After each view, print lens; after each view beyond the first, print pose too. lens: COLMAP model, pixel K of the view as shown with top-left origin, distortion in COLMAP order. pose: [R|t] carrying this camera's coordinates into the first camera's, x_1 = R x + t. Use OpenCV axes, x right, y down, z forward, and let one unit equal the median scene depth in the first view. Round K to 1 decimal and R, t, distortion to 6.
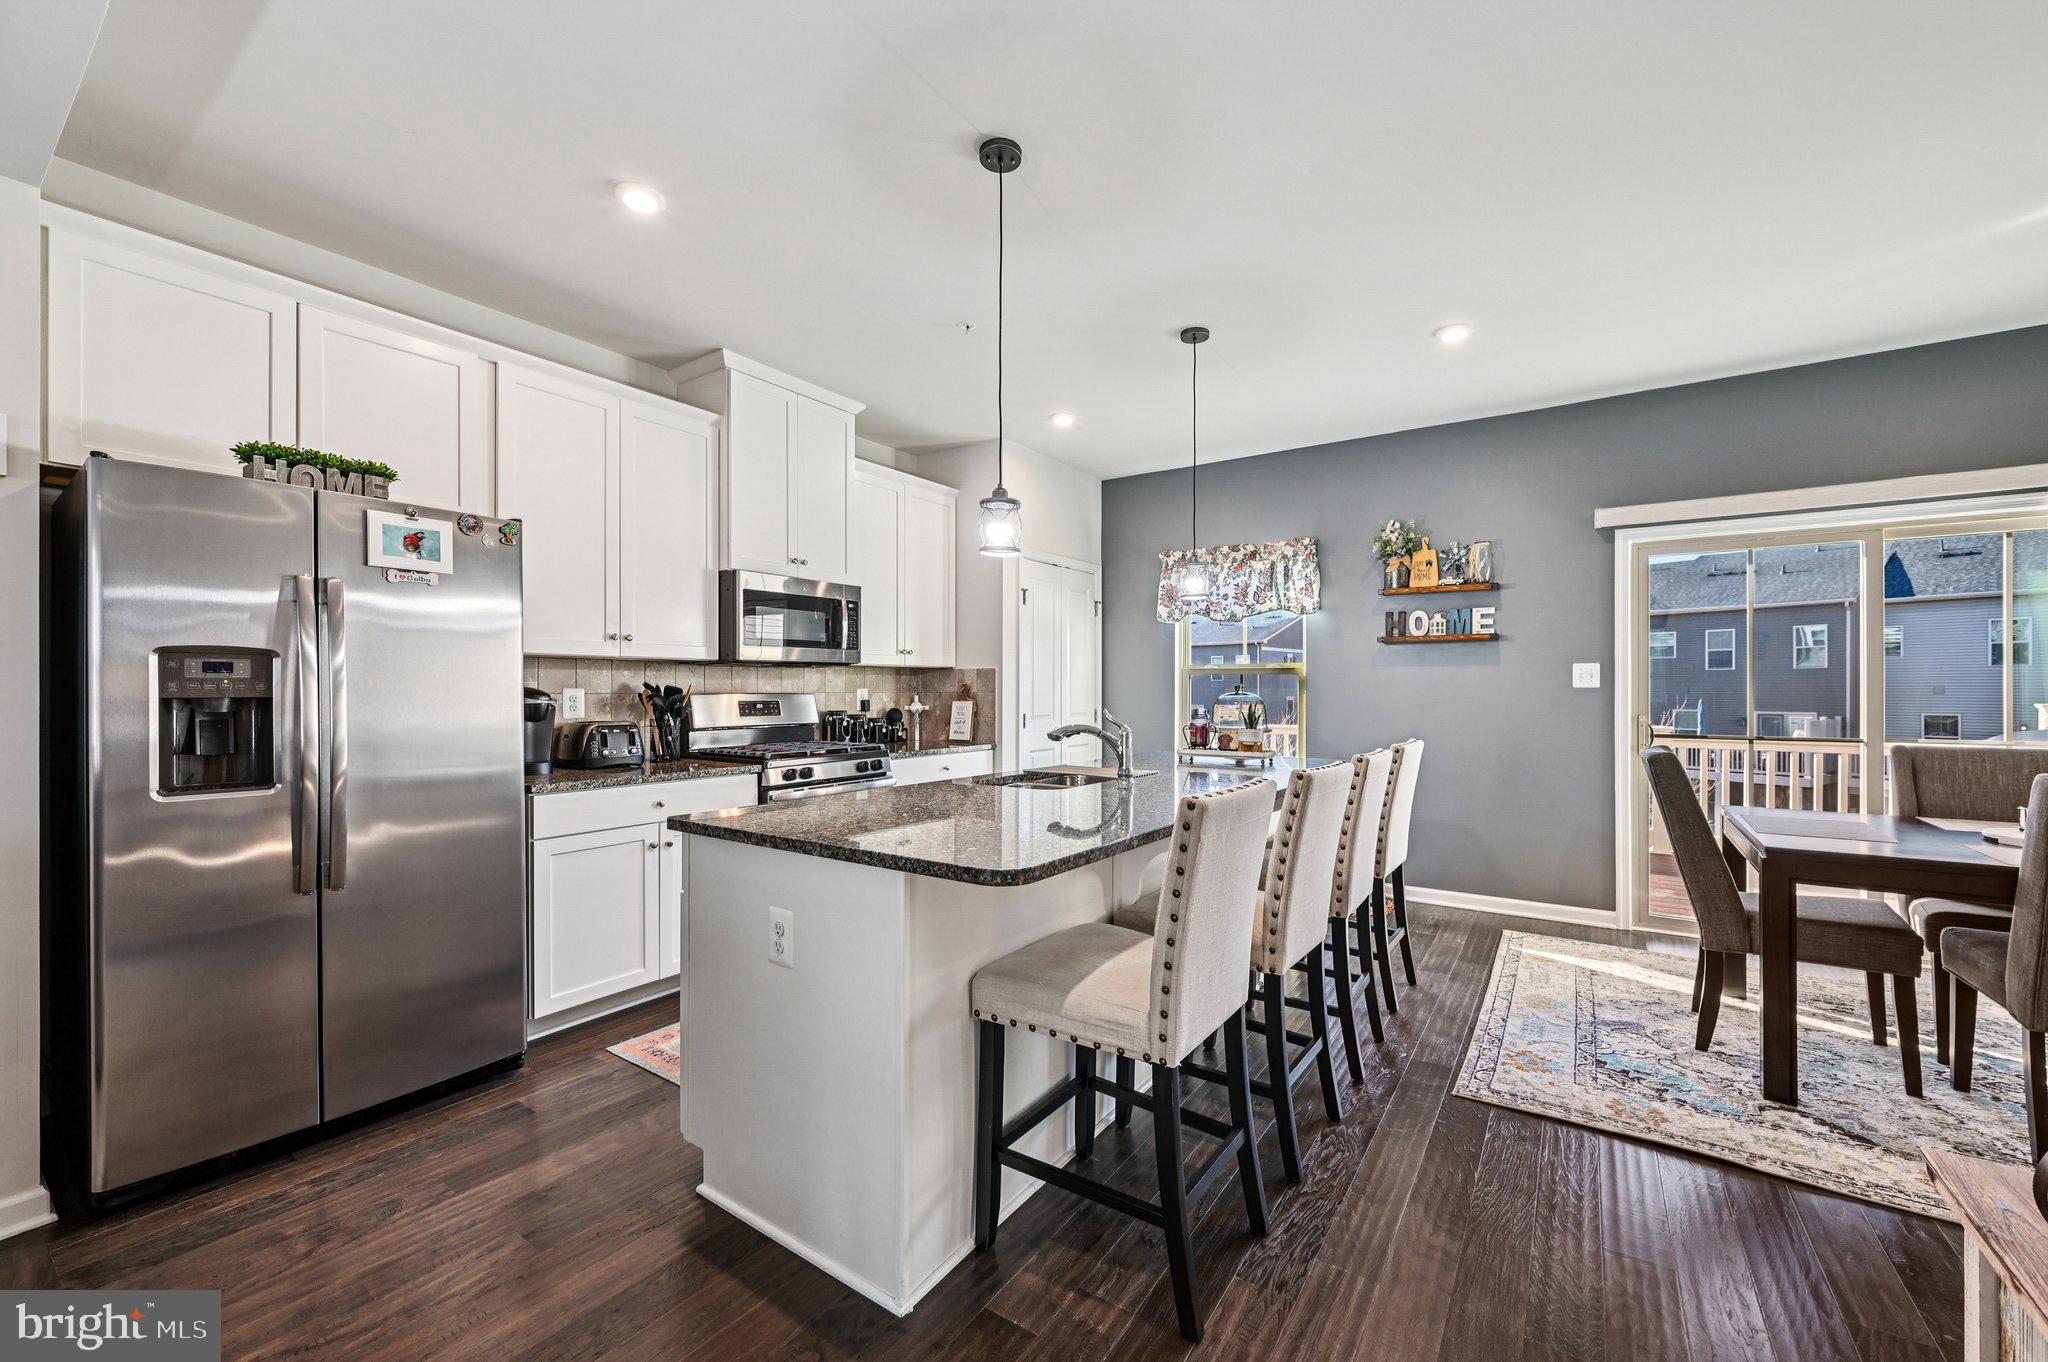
lens RADIAL K [[808.2, 0, 1030.8], [0, 808.2, 687.2], [0, 0, 1]] dist [0.000924, -0.000385]
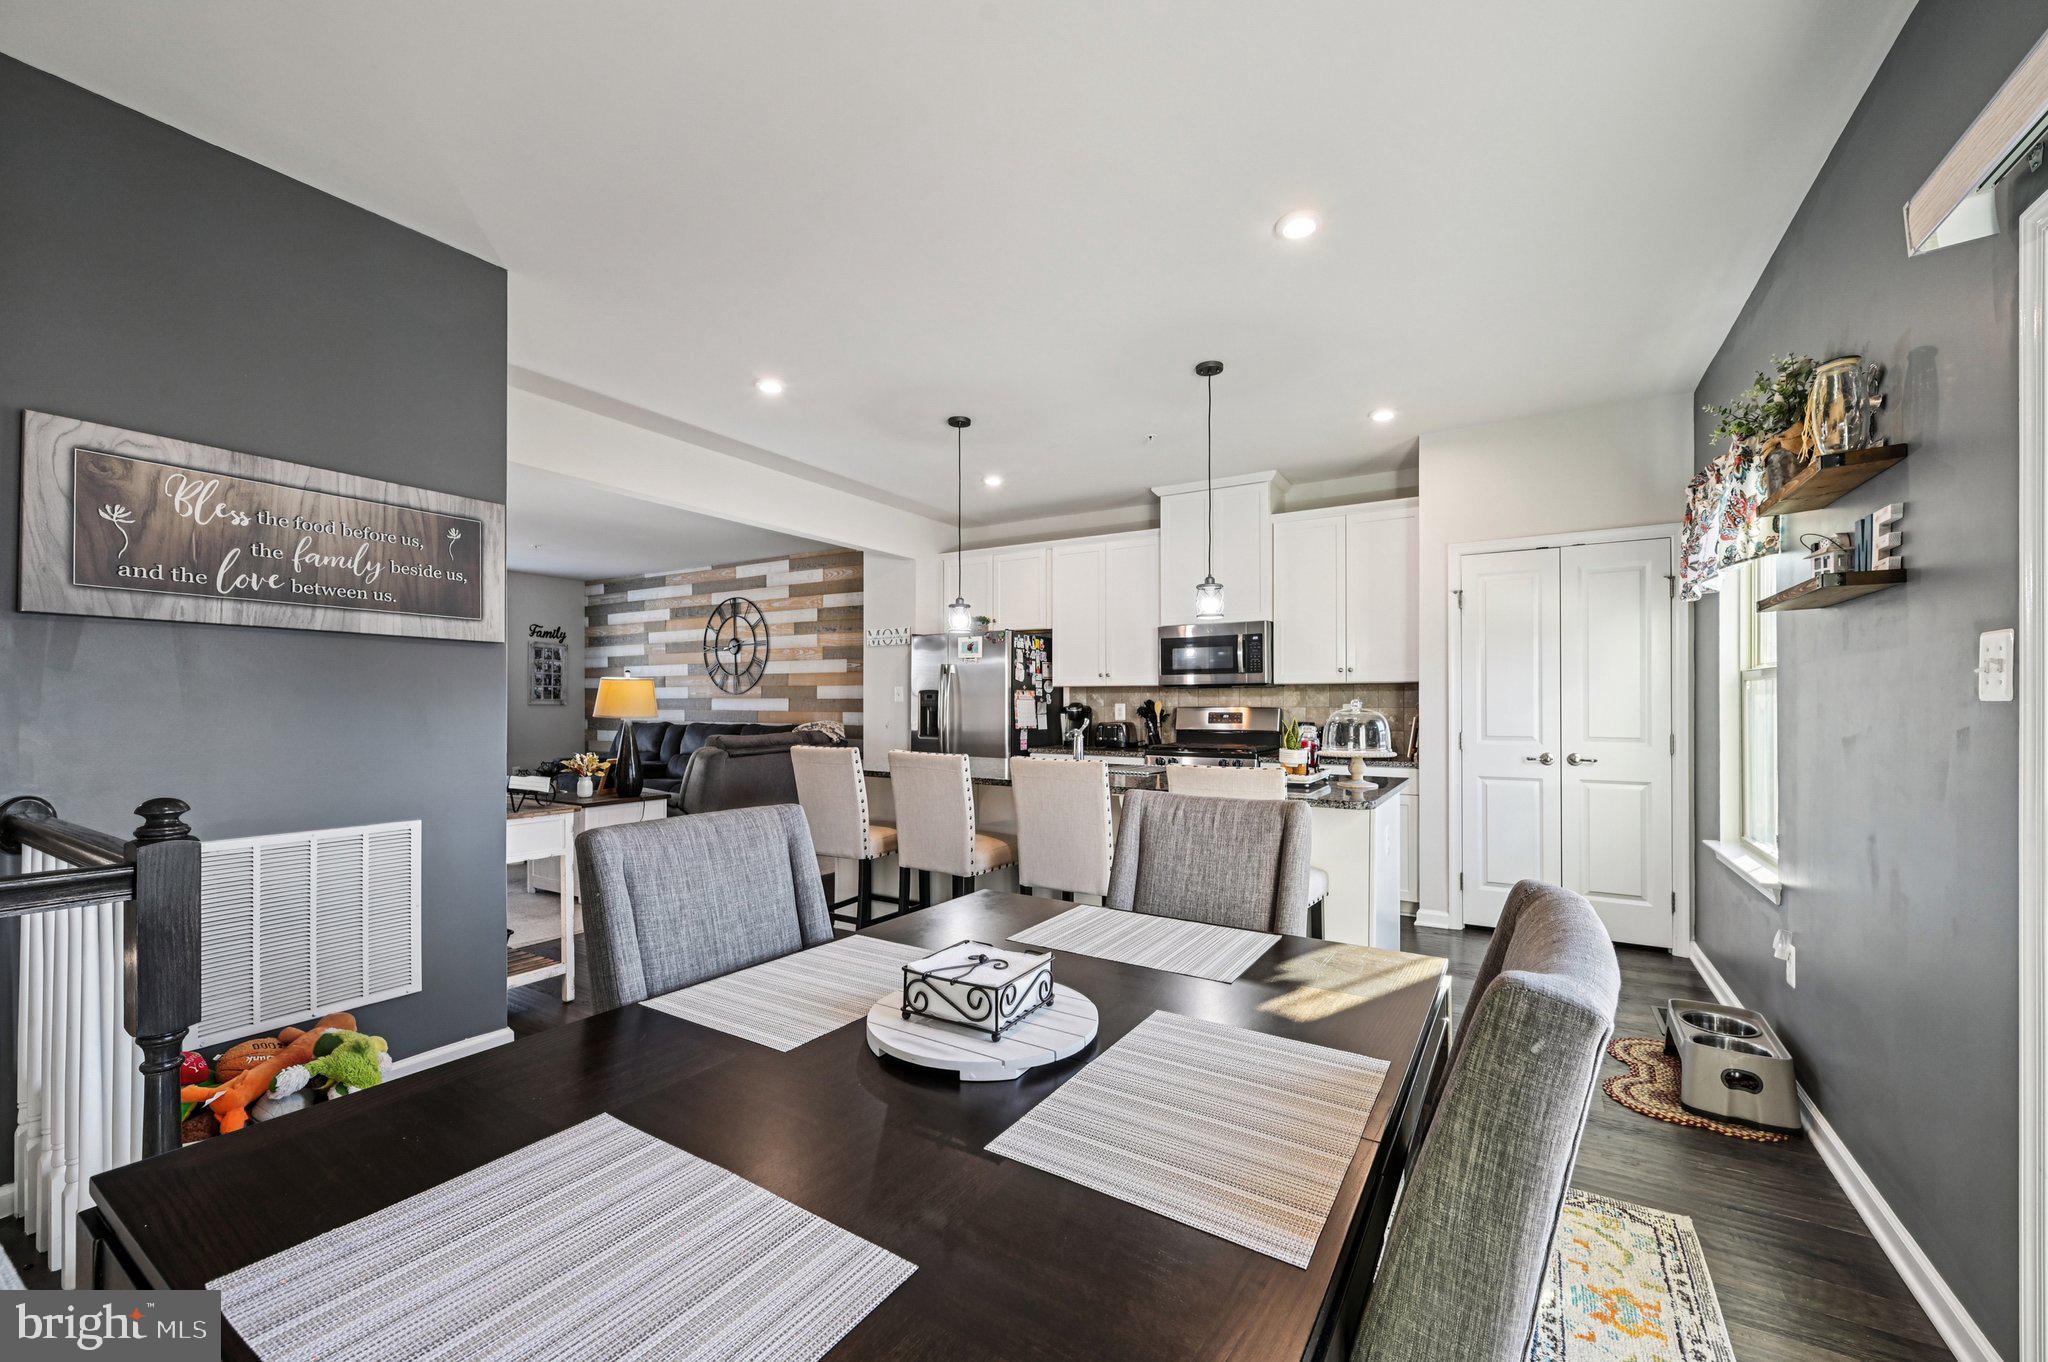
lens RADIAL K [[808.2, 0, 1036.1], [0, 808.2, 704.5], [0, 0, 1]] dist [0.000924, -0.000385]
pose [[0.055353, 0.001476, -0.998466, 1.005006], [0.000407, 0.999999, 0.001500, 0.001201], [0.998467, -0.000489, 0.055353, 0.583894]]
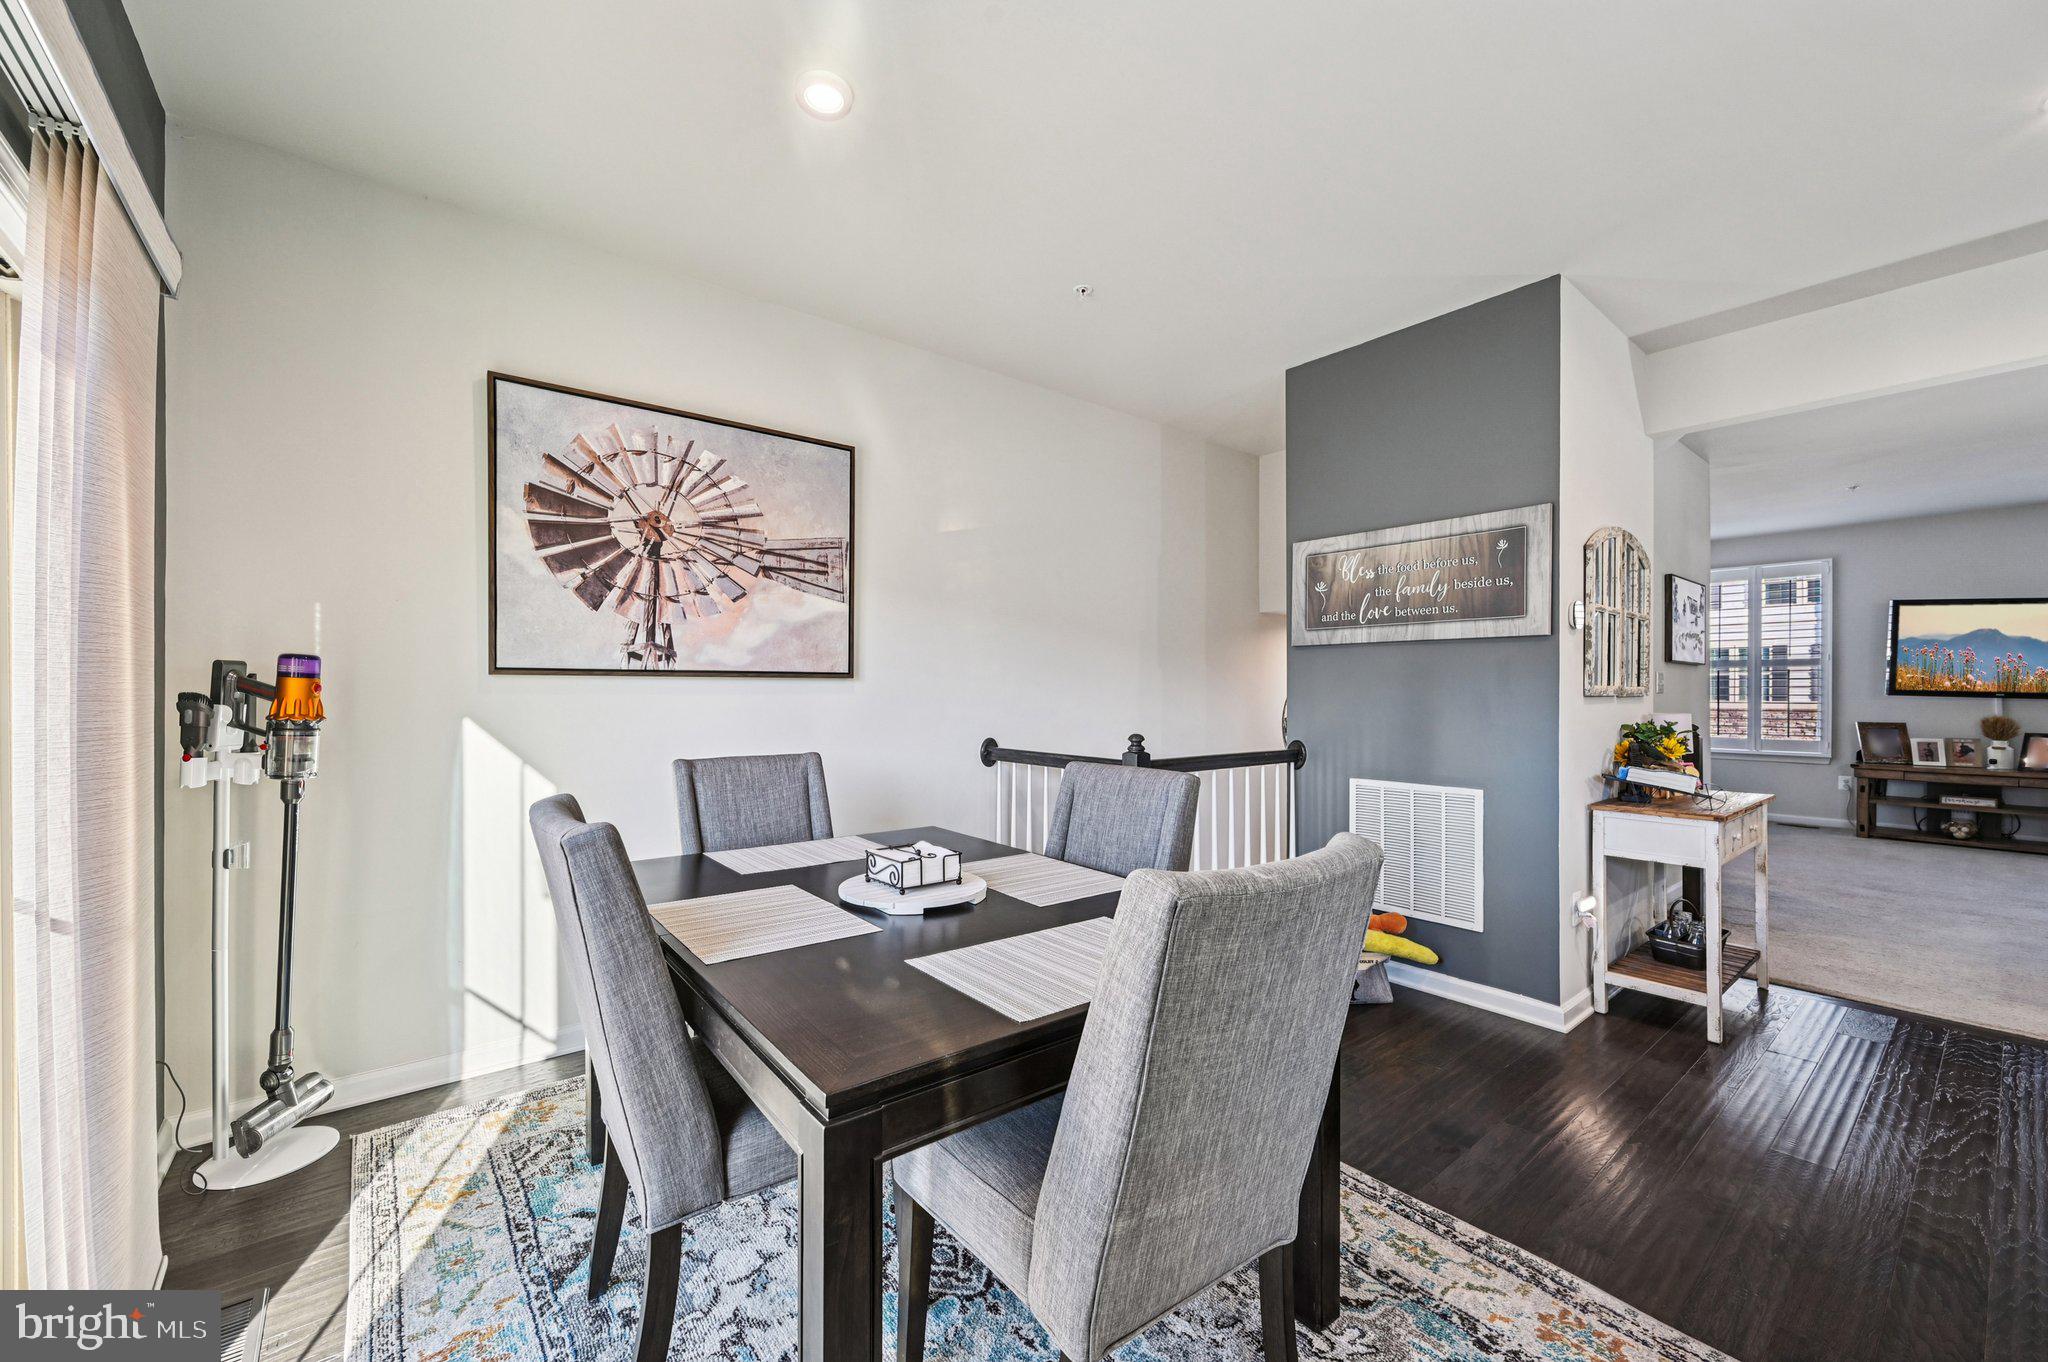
lens RADIAL K [[808.2, 0, 1027.8], [0, 808.2, 696.0], [0, 0, 1]] dist [0.000924, -0.000385]
pose [[-0.957652, -0.003193, 0.287911, 0.551825], [-0.002864, 0.999995, 0.001563, 0.003981], [-0.287915, 0.000673, -0.957656, 0.974436]]
